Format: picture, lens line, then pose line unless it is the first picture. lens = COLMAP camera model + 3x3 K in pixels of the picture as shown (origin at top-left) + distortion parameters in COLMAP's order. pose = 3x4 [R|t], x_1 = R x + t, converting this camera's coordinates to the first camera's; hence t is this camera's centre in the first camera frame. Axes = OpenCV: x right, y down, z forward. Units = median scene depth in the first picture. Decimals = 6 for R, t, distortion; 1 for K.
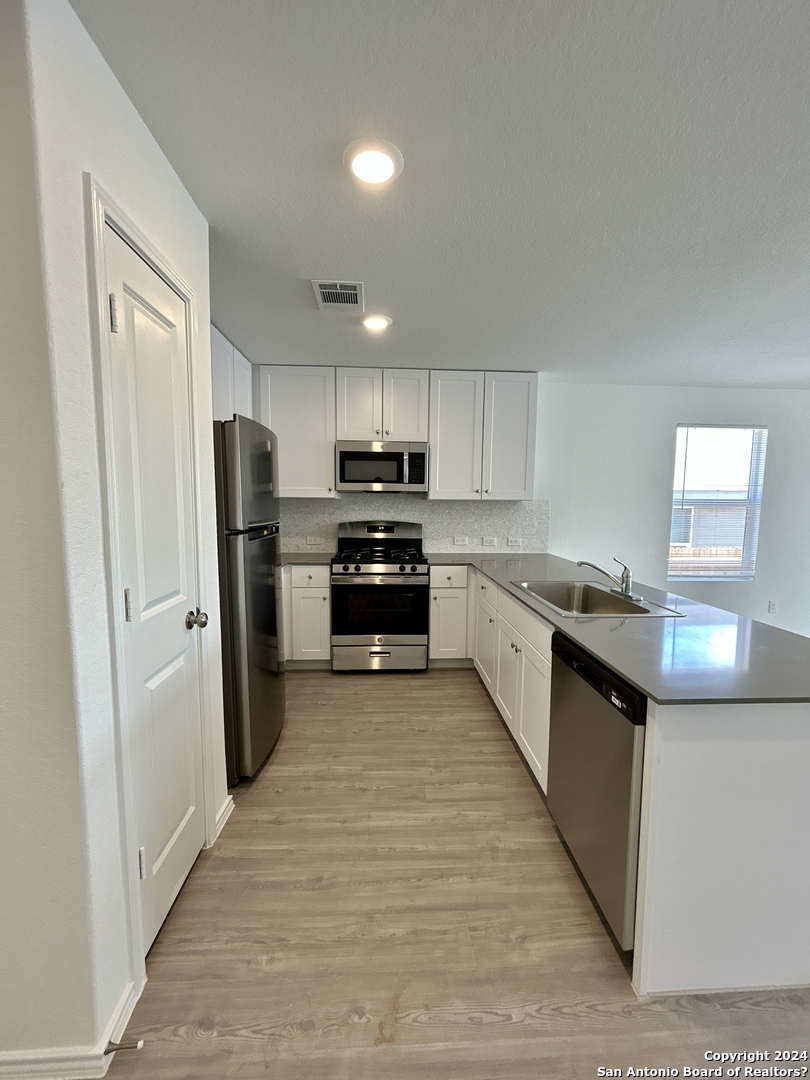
lens RADIAL K [[437.2, 0, 405.7], [0, 437.2, 541.6], [0, 0, 1]] dist [-0.000765, 0.000616]
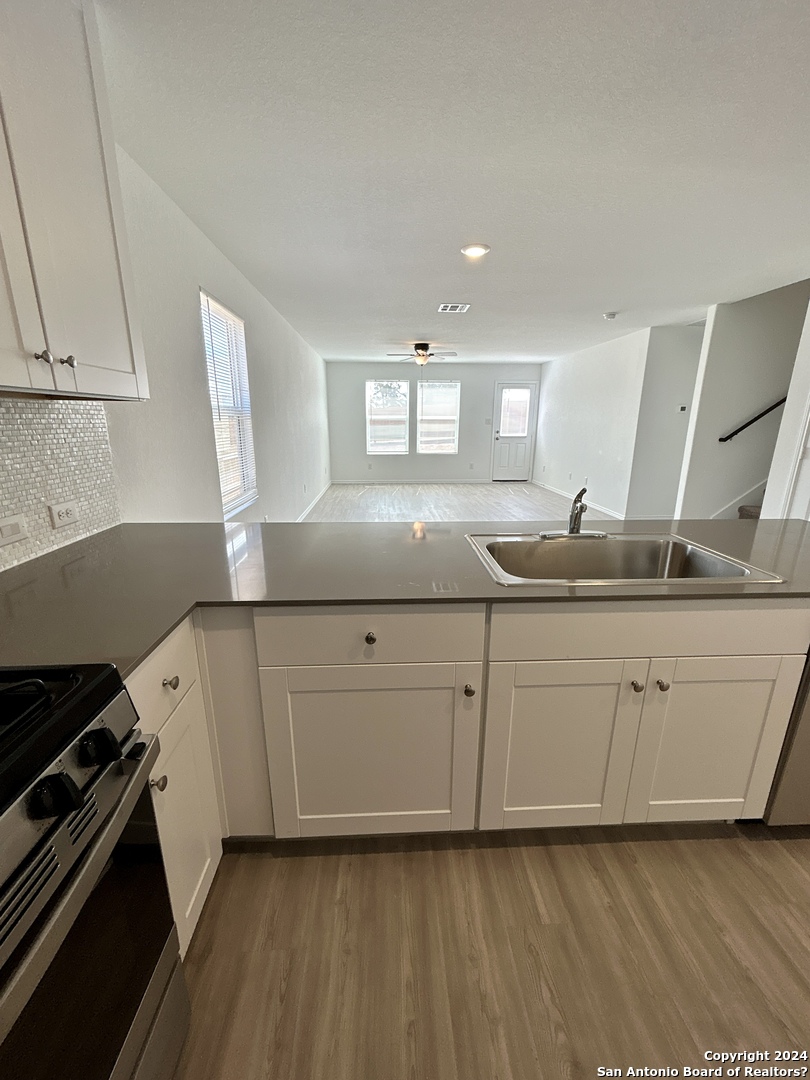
lens RADIAL K [[437.2, 0, 405.7], [0, 437.2, 541.6], [0, 0, 1]] dist [-0.000765, 0.000616]
pose [[-0.002870, -0.273682, 0.961816, -0.162876], [0.088051, 0.958015, 0.272863, -0.073805], [-0.996112, 0.085472, 0.021349, 0.969875]]
